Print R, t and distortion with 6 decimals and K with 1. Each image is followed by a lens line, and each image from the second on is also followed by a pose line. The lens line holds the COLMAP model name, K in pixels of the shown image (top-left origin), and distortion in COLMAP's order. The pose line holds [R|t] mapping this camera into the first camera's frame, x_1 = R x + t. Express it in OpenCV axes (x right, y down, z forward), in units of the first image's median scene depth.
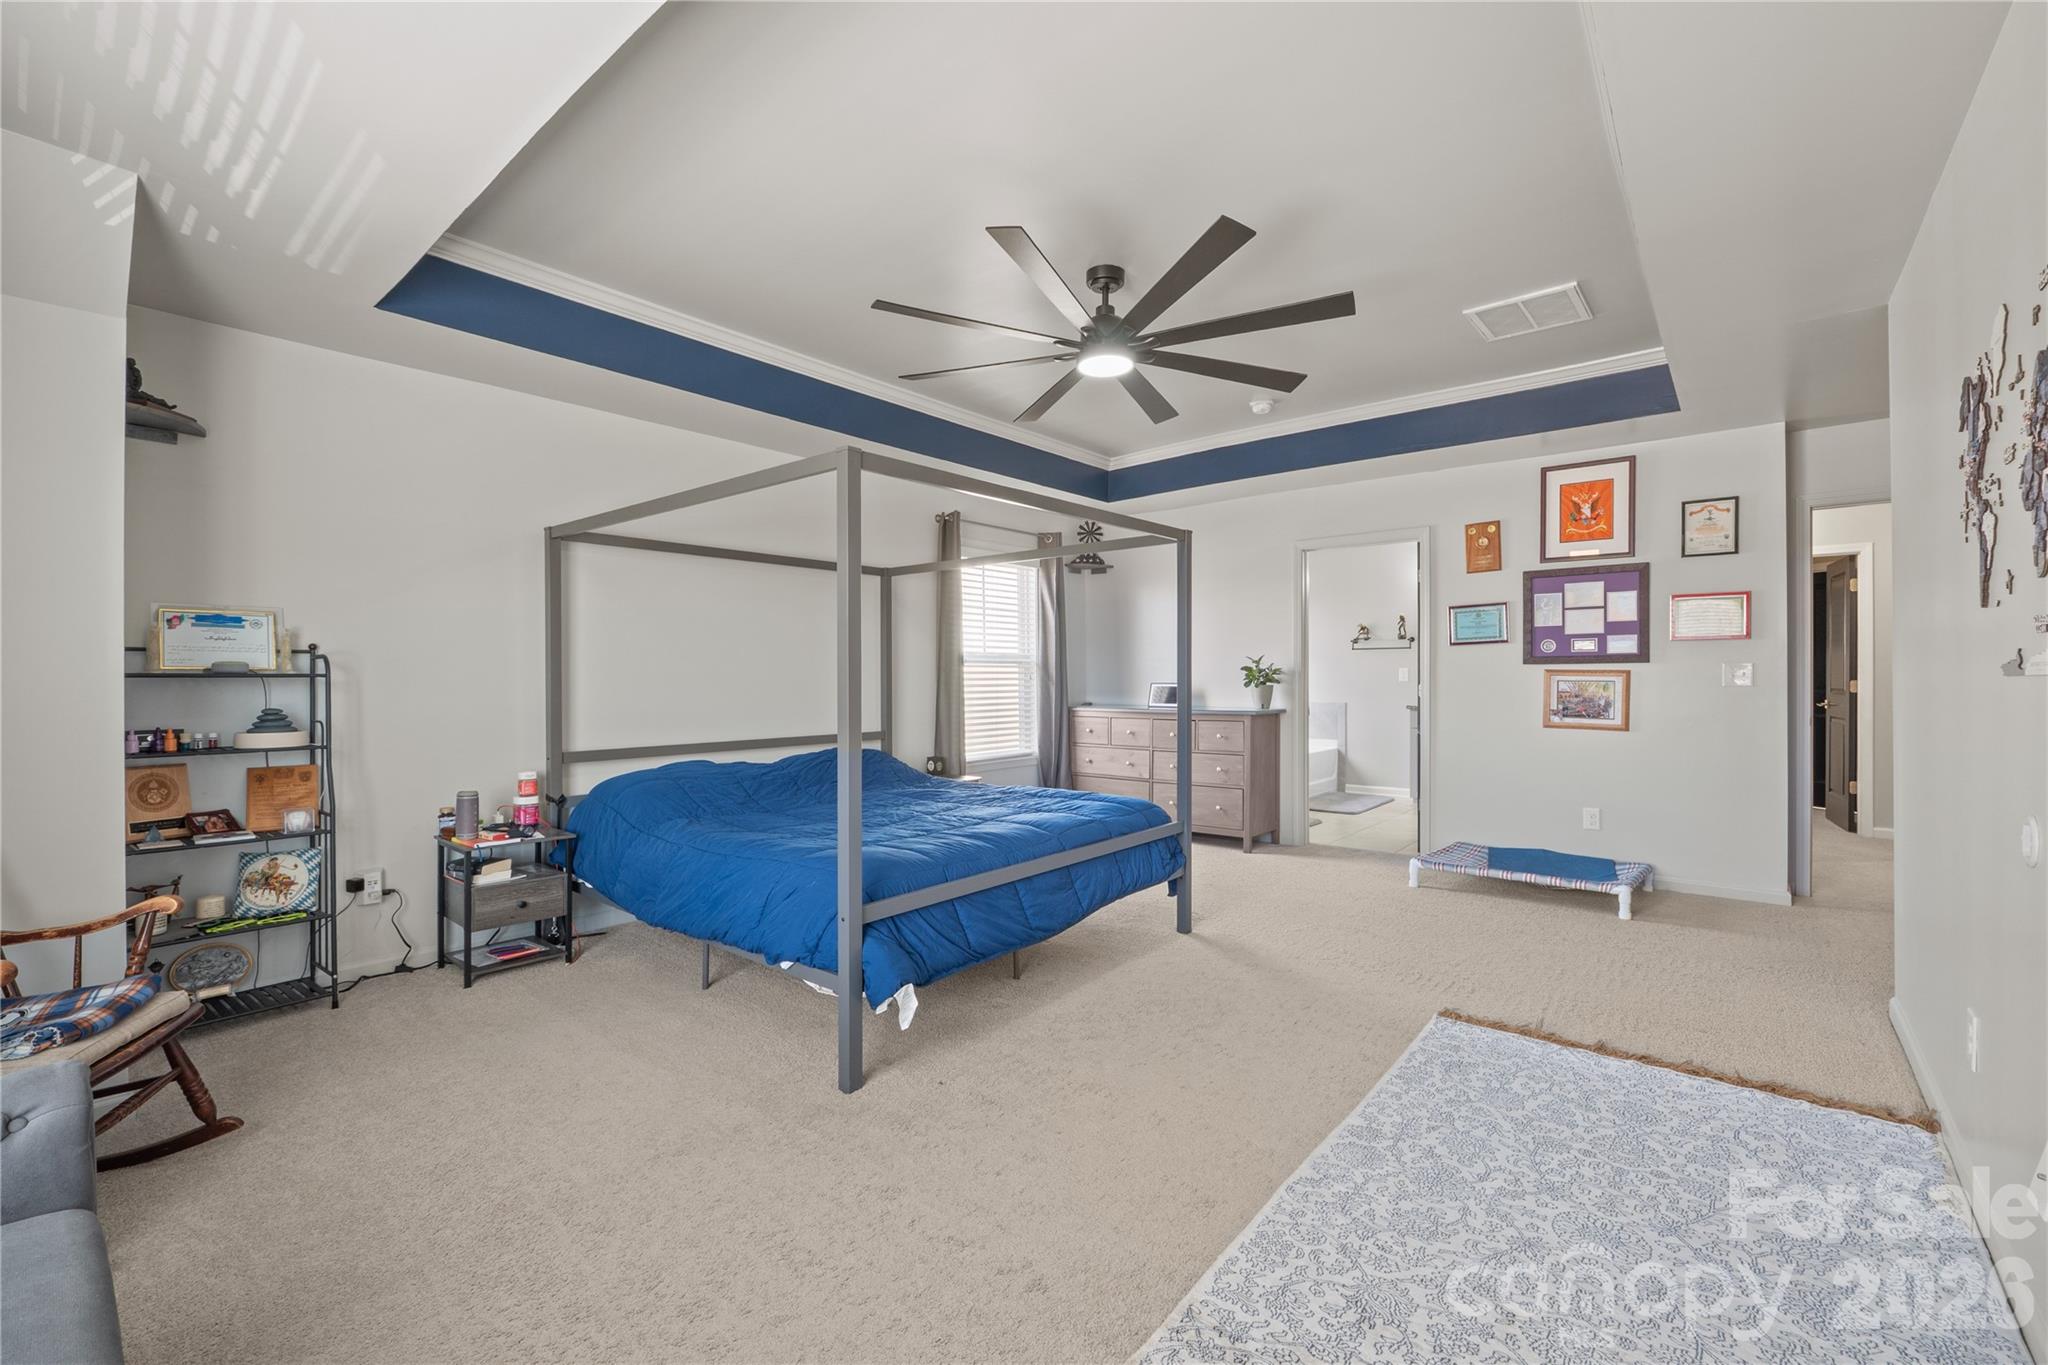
lens RADIAL K [[863.5, 0, 1018.7], [0, 863.5, 669.4], [0, 0, 1]] dist [0.000660, 0.000099]
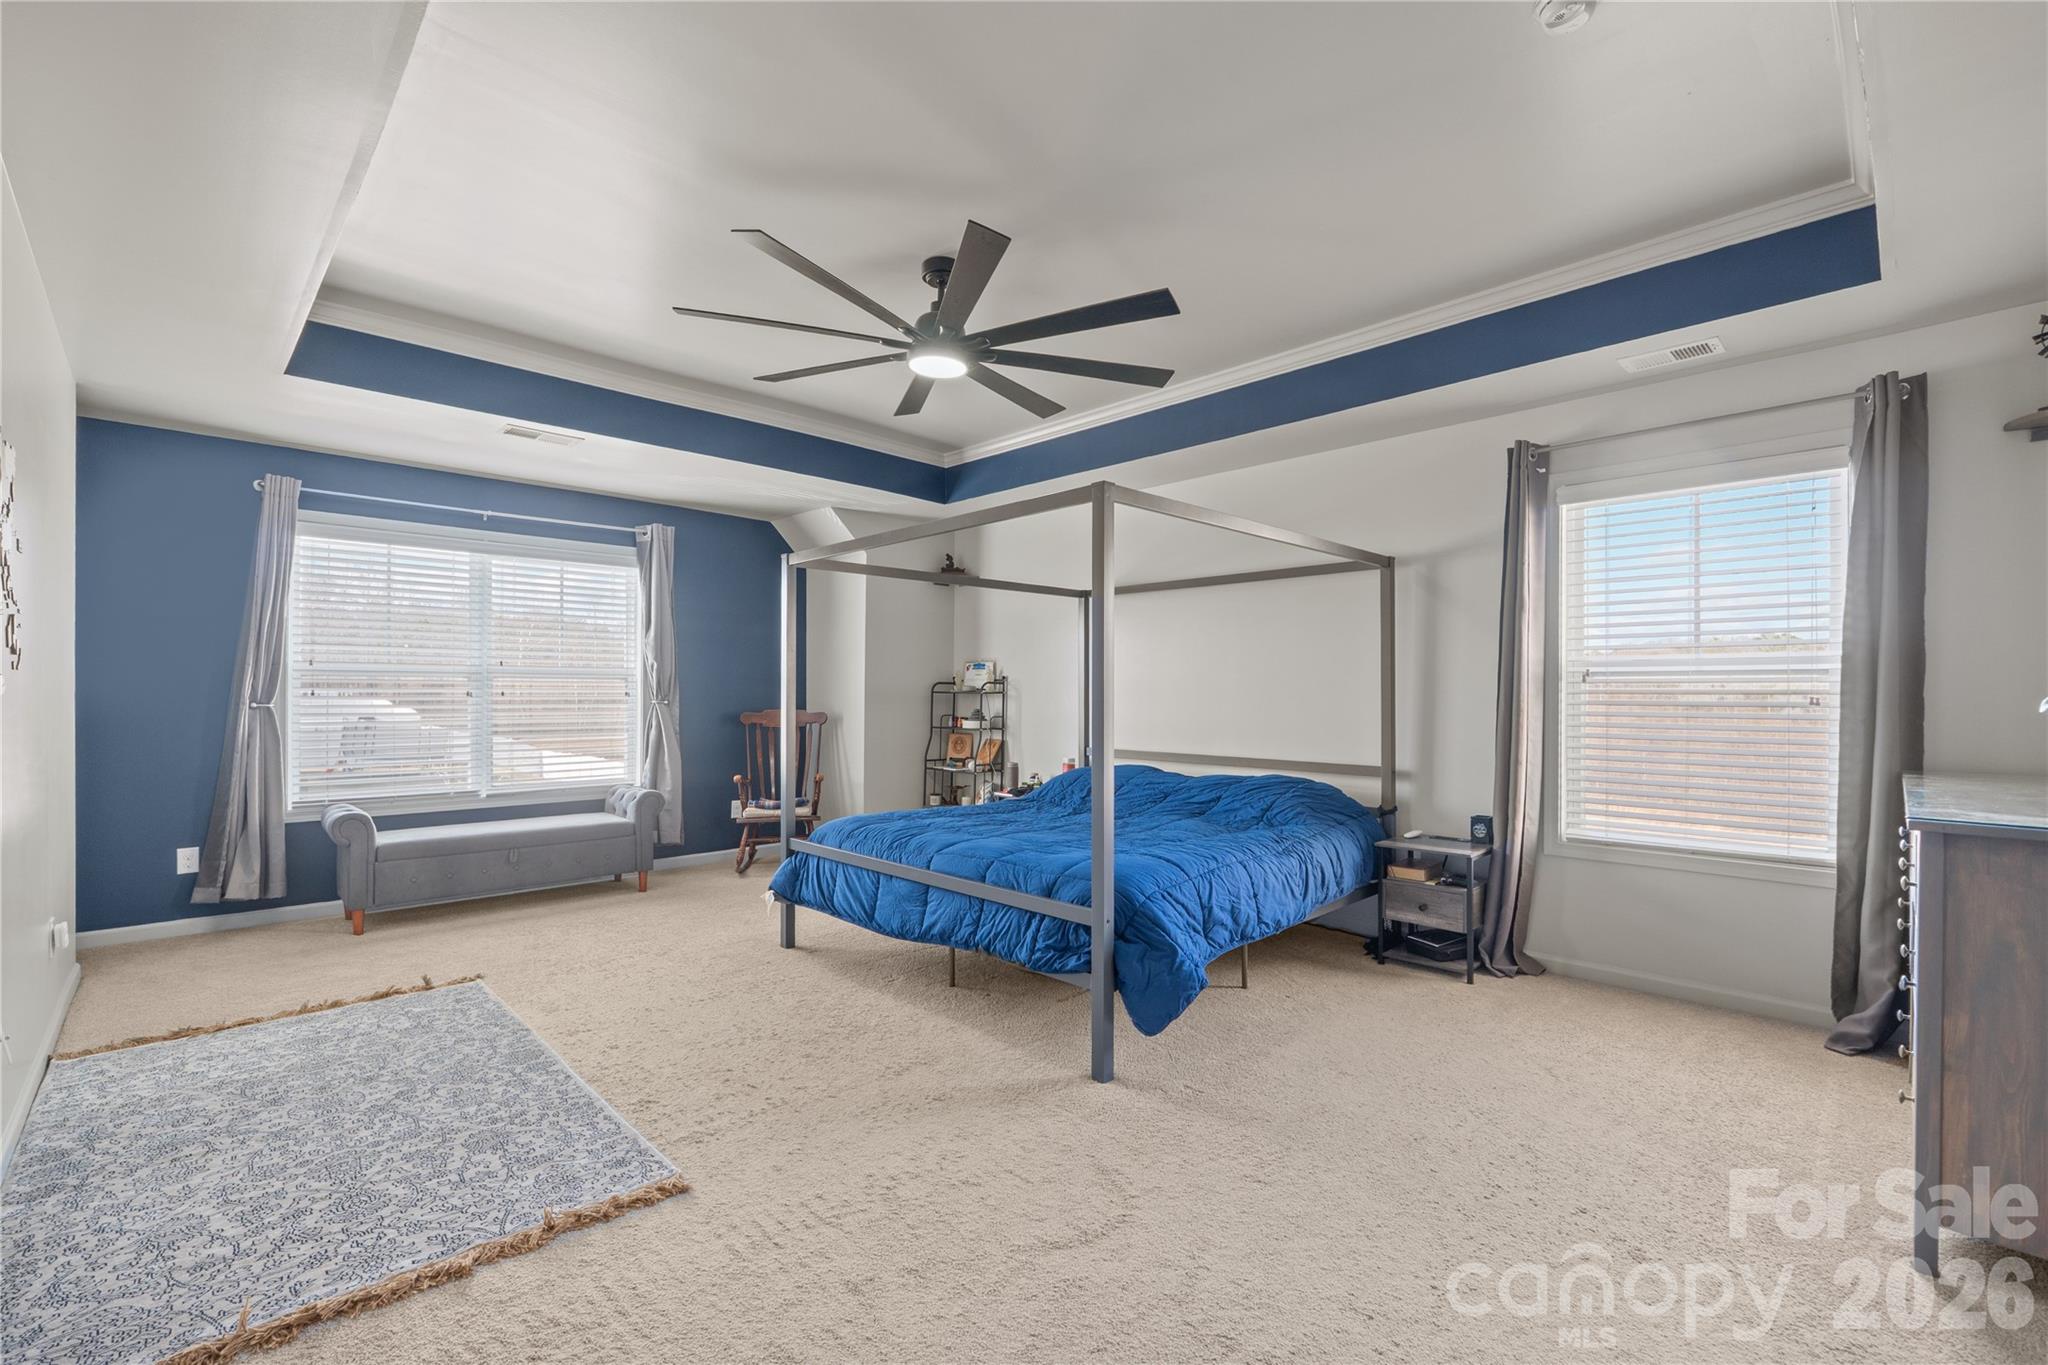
lens RADIAL K [[878.9, 0, 1024.0], [0, 878.9, 682.5], [0, 0, 1]] dist [-0.001286, -0.000114]
pose [[-0.109528, -0.008632, -0.993946, 0.732815], [0.004704, 0.999947, -0.009202, 0.003341], [0.993973, -0.005683, -0.109481, 0.851181]]
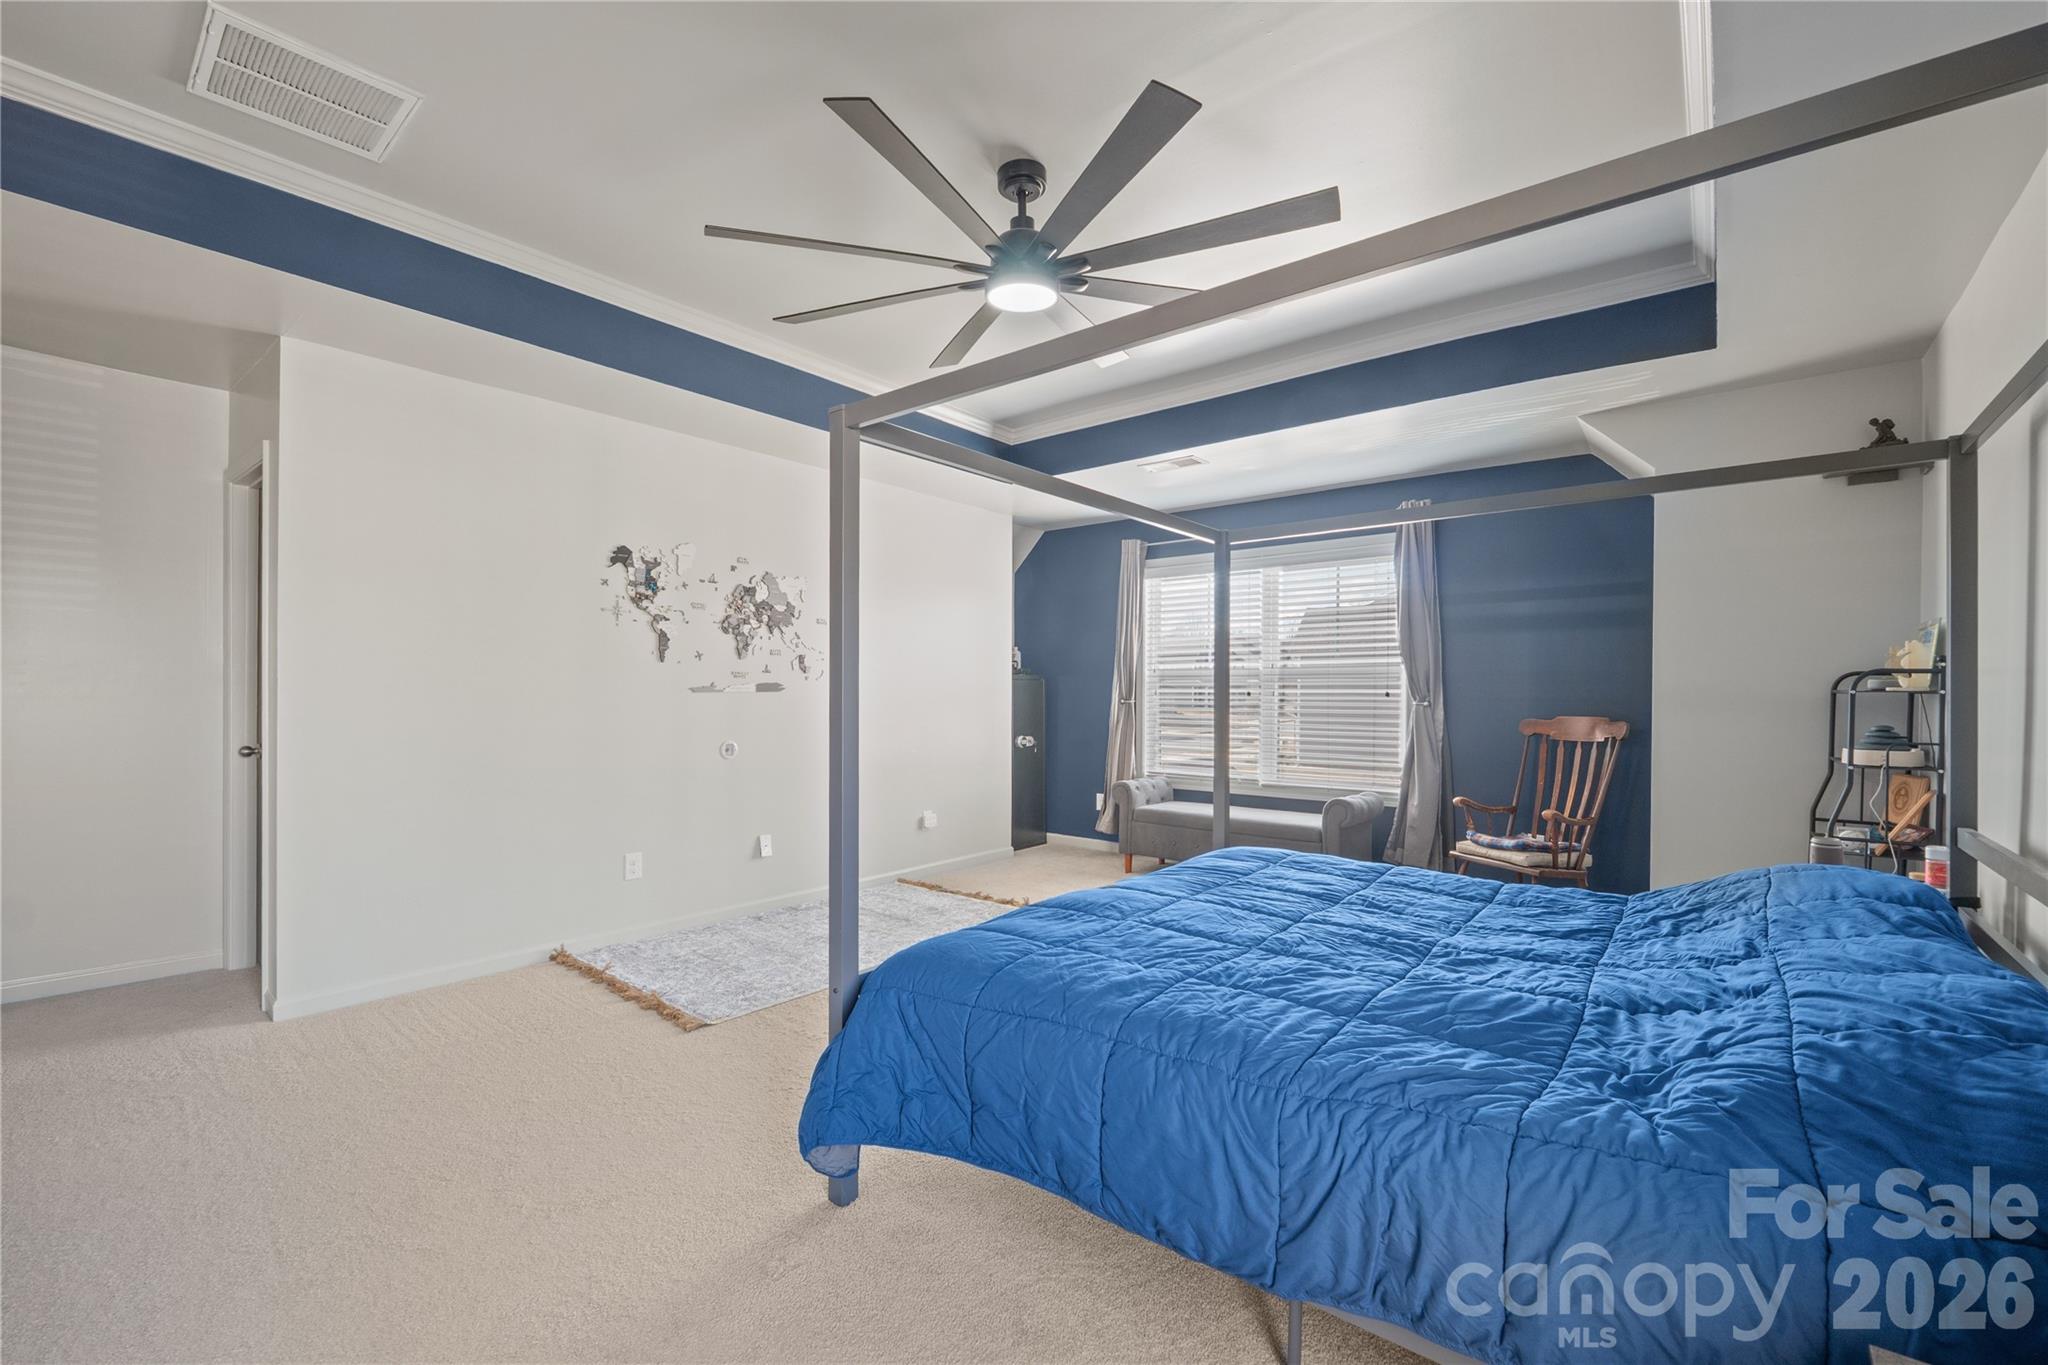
lens RADIAL K [[861.2, 0, 1015.6], [0, 861.2, 692.2], [0, 0, 1]] dist [-0.000475, -0.000034]
pose [[-0.999973, 0.000951, 0.007230, 0.072788], [0.000914, 0.999986, -0.005147, 0.007787], [-0.007234, -0.005141, -0.999961, 1.260035]]
